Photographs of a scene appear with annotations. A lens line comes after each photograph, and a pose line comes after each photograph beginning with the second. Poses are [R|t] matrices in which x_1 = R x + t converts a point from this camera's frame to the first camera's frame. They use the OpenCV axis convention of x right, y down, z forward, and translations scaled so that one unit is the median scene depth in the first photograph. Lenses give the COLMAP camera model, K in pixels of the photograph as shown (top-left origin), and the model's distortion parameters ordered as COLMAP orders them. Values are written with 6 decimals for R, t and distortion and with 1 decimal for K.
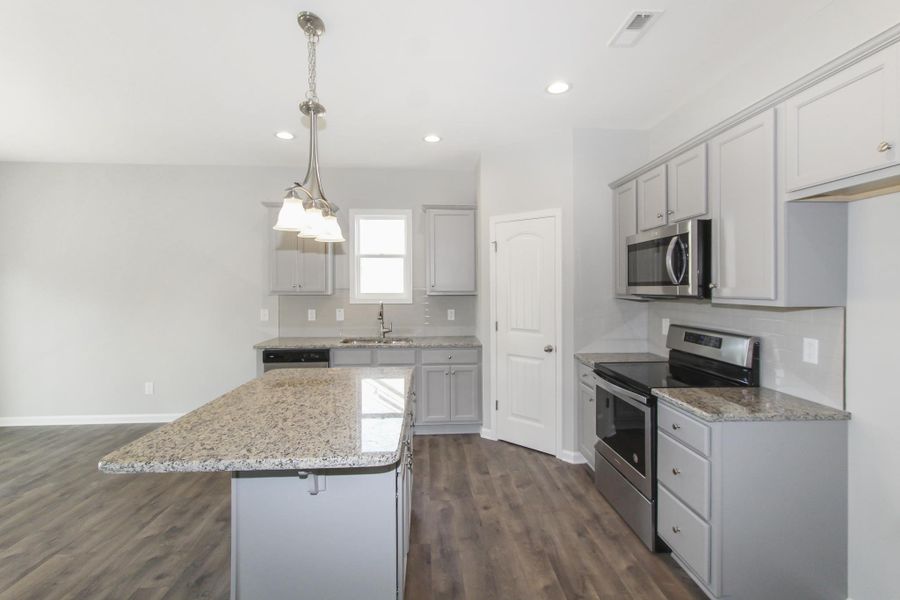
lens RADIAL K [[416.7, 0, 450.7], [0, 416.7, 290.8], [0, 0, 1]] dist [-0.000955, 0.000231]
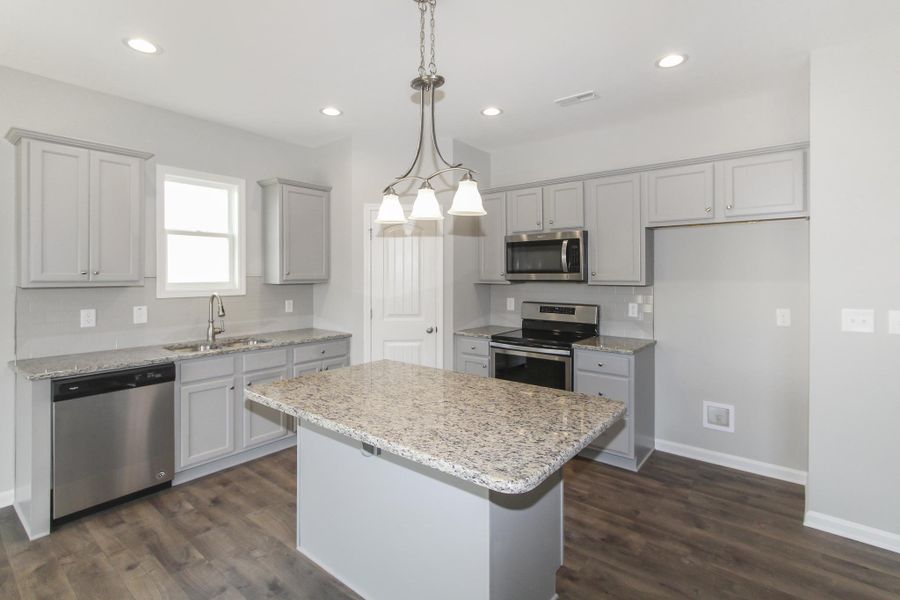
lens RADIAL K [[429.3, 0, 449.2], [0, 429.3, 275.5], [0, 0, 1]] dist [0.000216, 0.000129]
pose [[0.683523, -0.003449, 0.729921, -0.567721], [0.006878, 0.999975, -0.001716, -0.003700], [-0.729897, 0.006193, 0.683530, 0.179924]]
